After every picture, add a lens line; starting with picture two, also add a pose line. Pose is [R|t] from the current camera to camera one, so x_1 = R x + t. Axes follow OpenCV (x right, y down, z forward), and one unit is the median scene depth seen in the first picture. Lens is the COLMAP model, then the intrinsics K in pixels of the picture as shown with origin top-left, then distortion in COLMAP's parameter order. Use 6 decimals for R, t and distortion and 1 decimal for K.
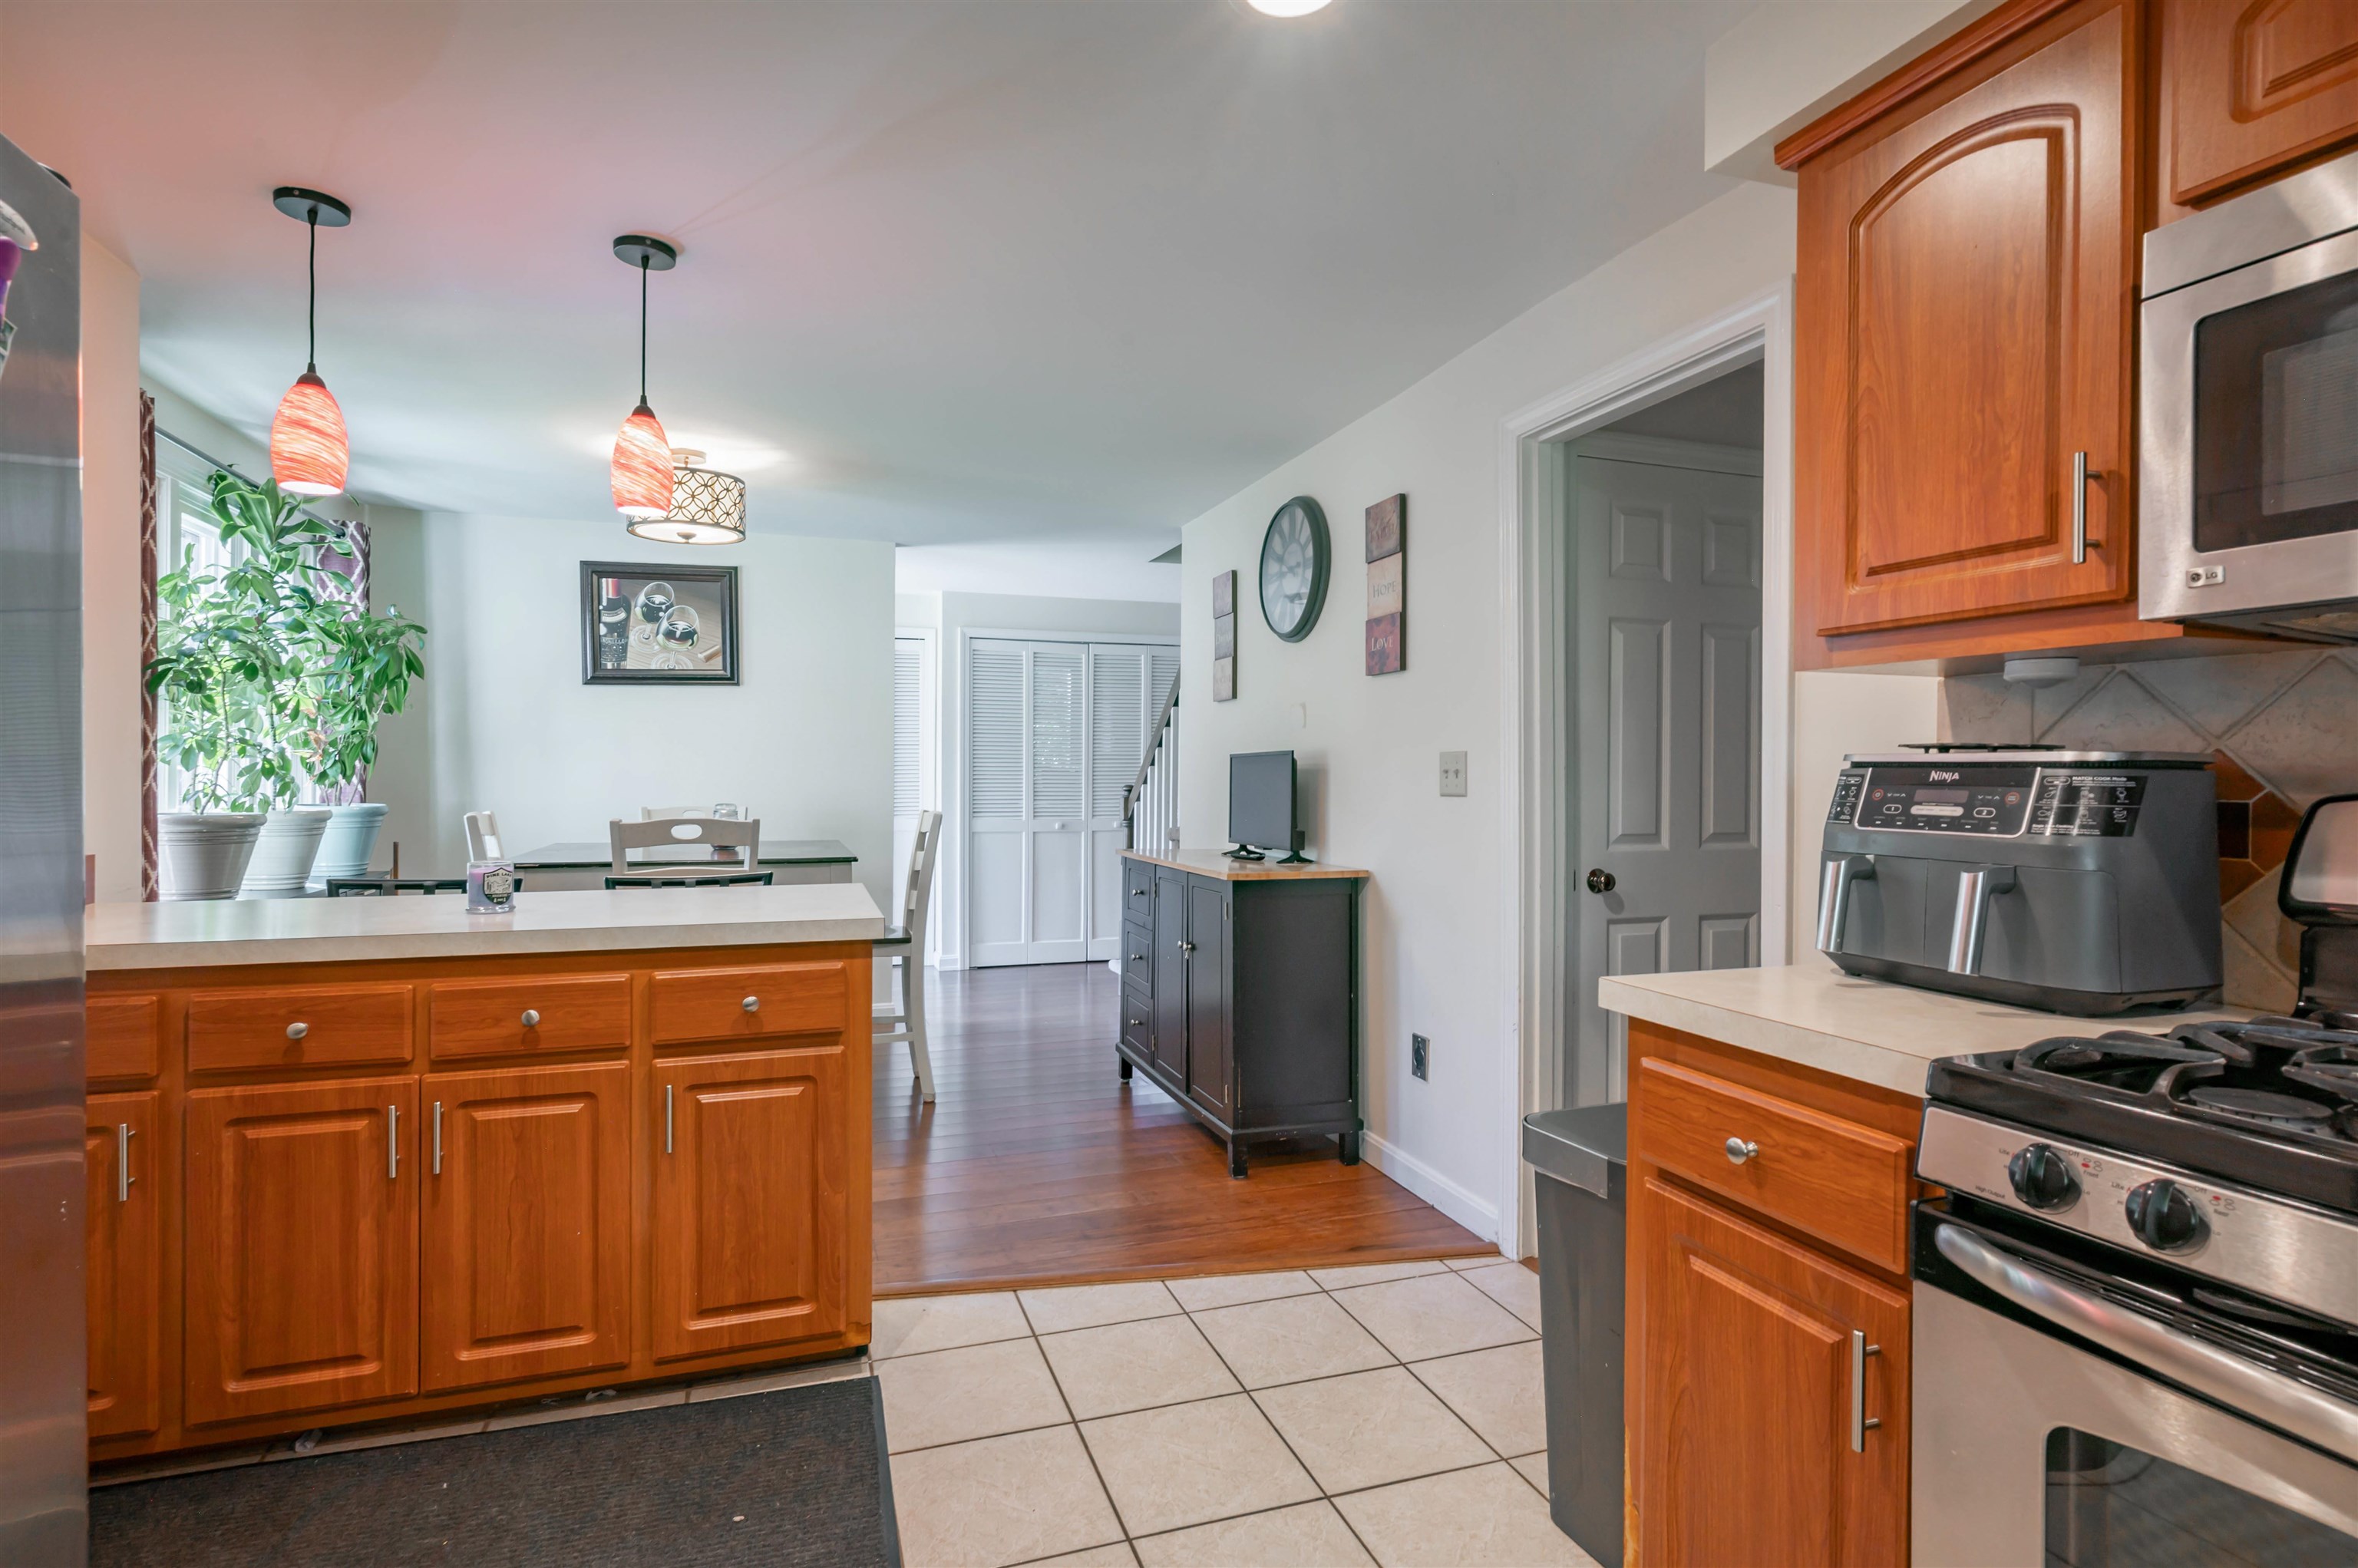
lens RADIAL K [[1146.4, 0, 1170.6], [0, 1146.4, 775.1], [0, 0, 1]] dist [-0.003502, 0.002317]
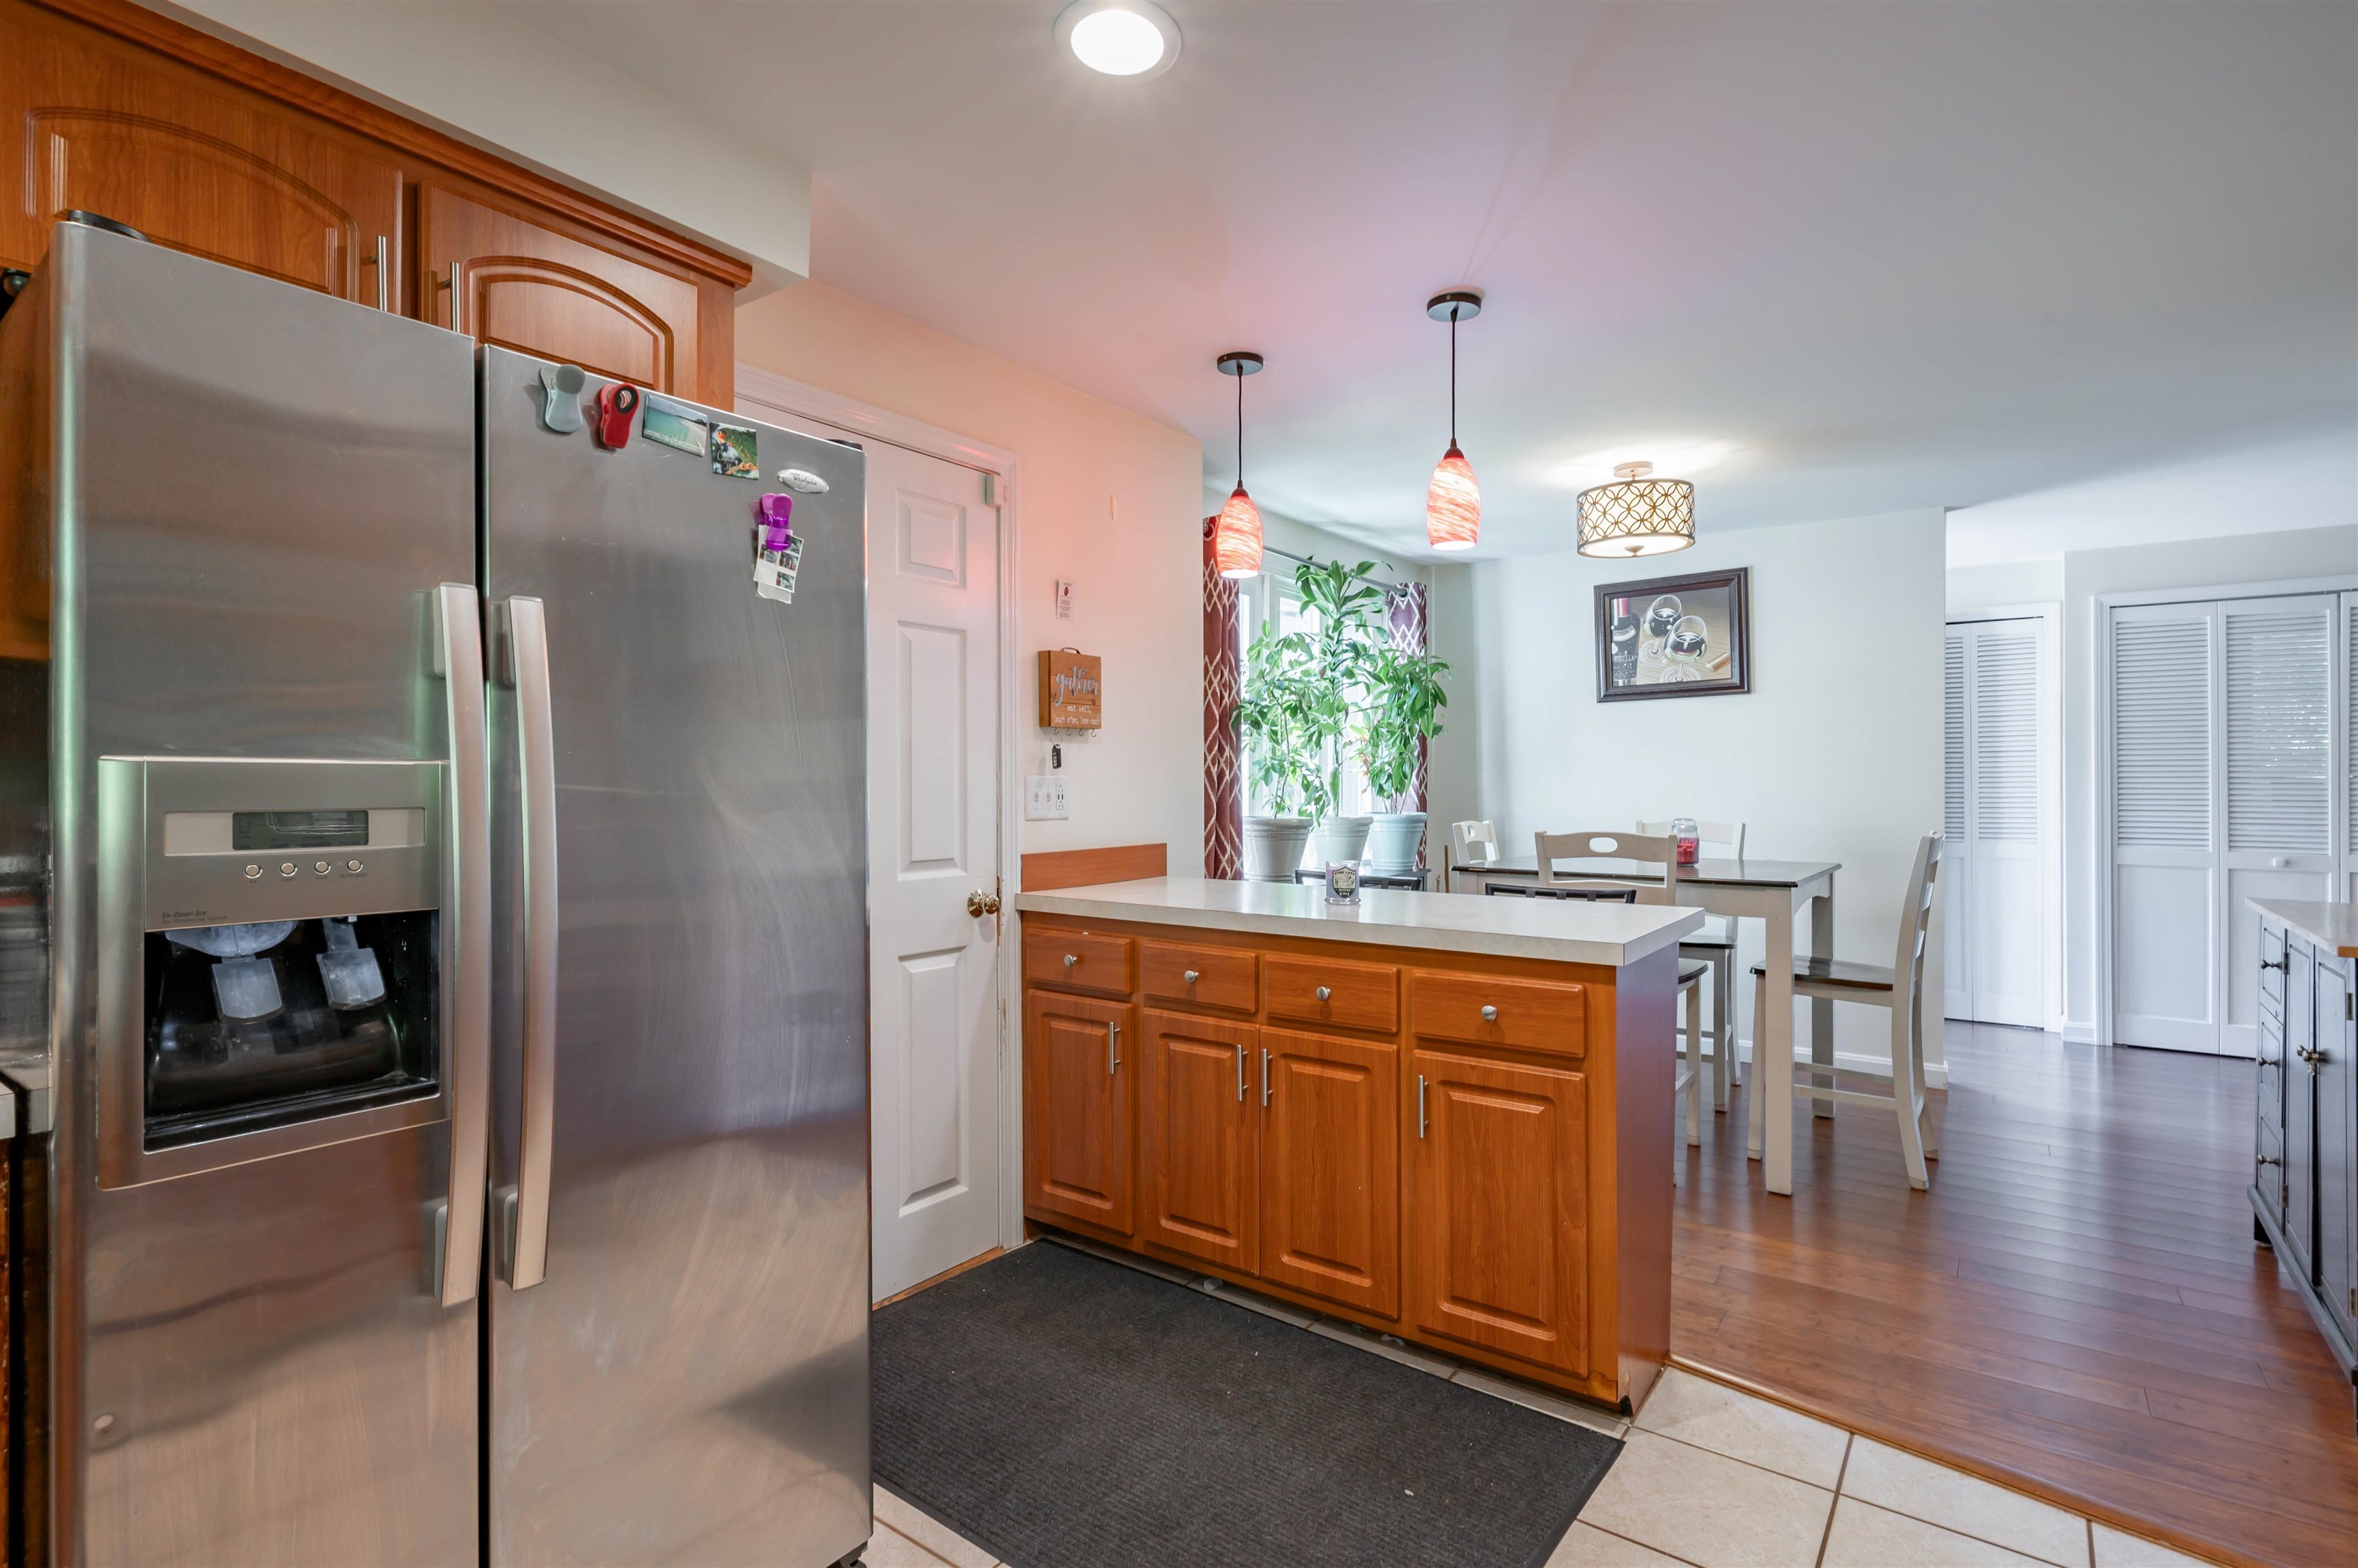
lens RADIAL K [[1146.4, 0, 1157.6], [0, 1146.4, 781.4], [0, 0, 1]] dist [-0.003502, 0.002317]
pose [[0.560202, -0.006205, -0.828333, 0.189276], [0.000598, 0.999975, -0.007086, 0.000275], [0.828356, 0.003475, 0.560191, 0.109197]]
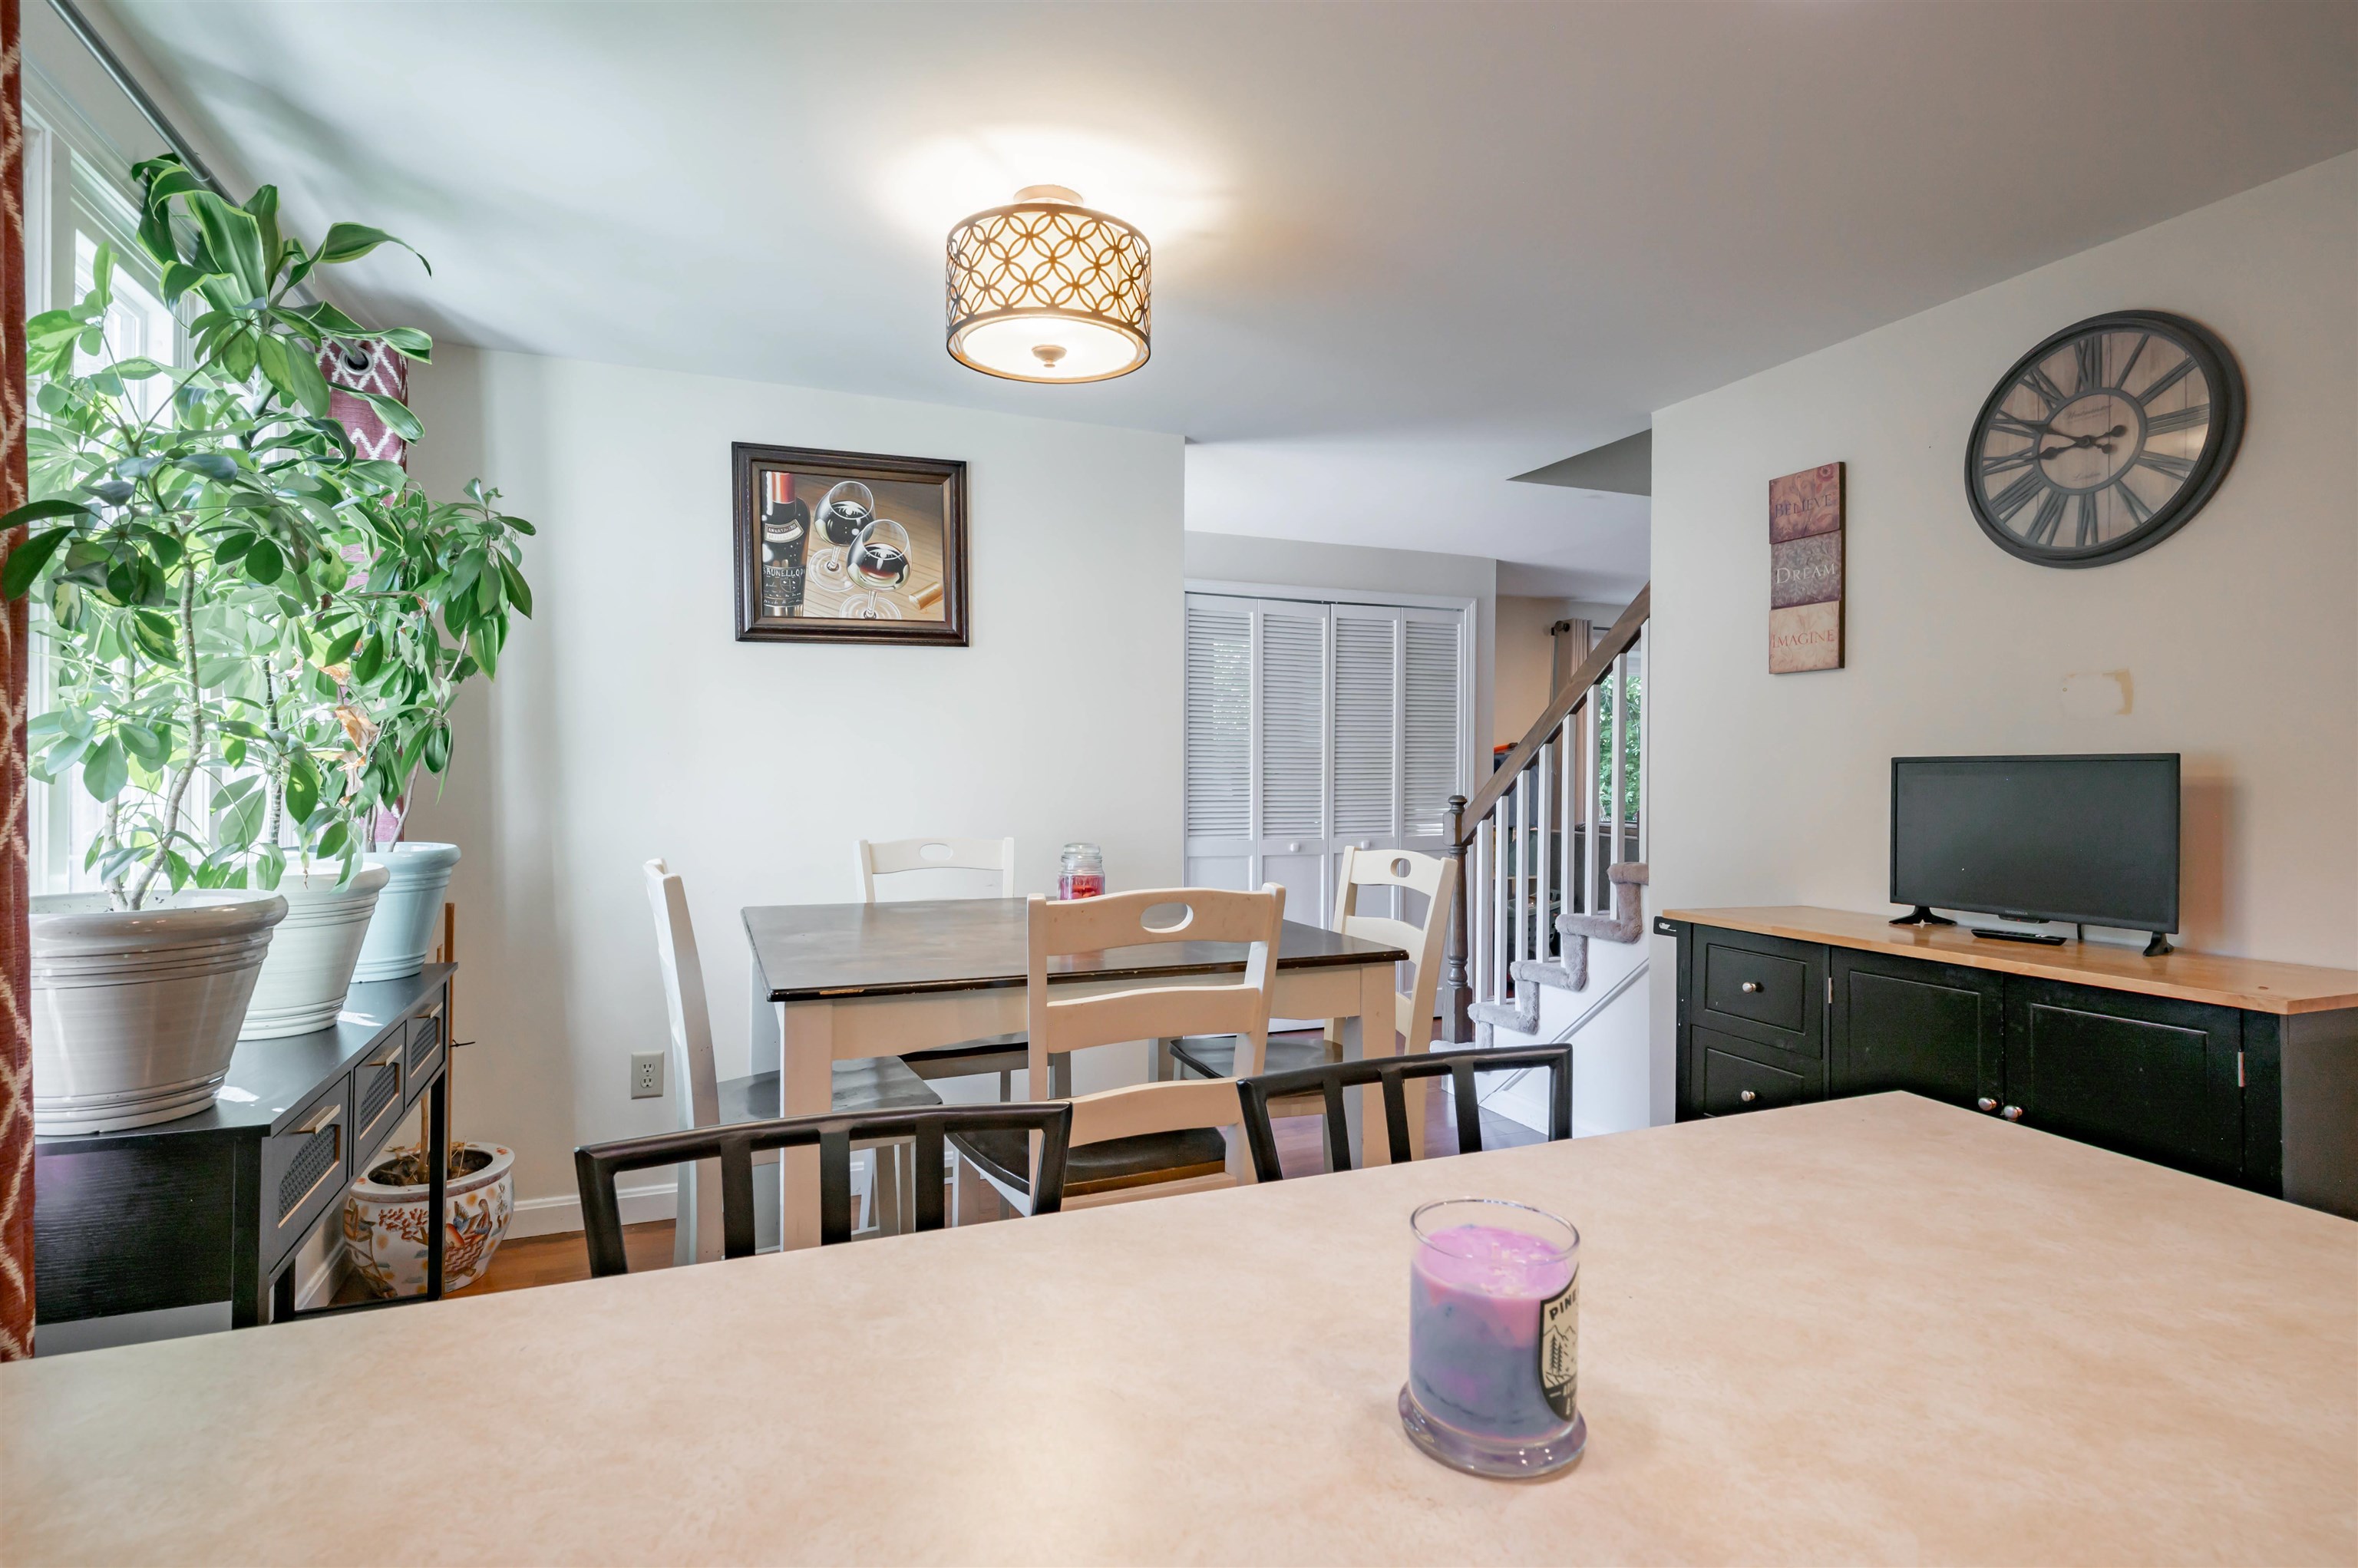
lens RADIAL K [[1146.4, 0, 1154.1], [0, 1146.4, 775.2], [0, 0, 1]] dist [-0.003502, 0.002317]
pose [[0.998111, 0.001889, 0.061405, -0.462893], [-0.002326, 0.999972, 0.007052, -0.015198], [-0.061390, -0.007182, 0.998088, 0.517135]]
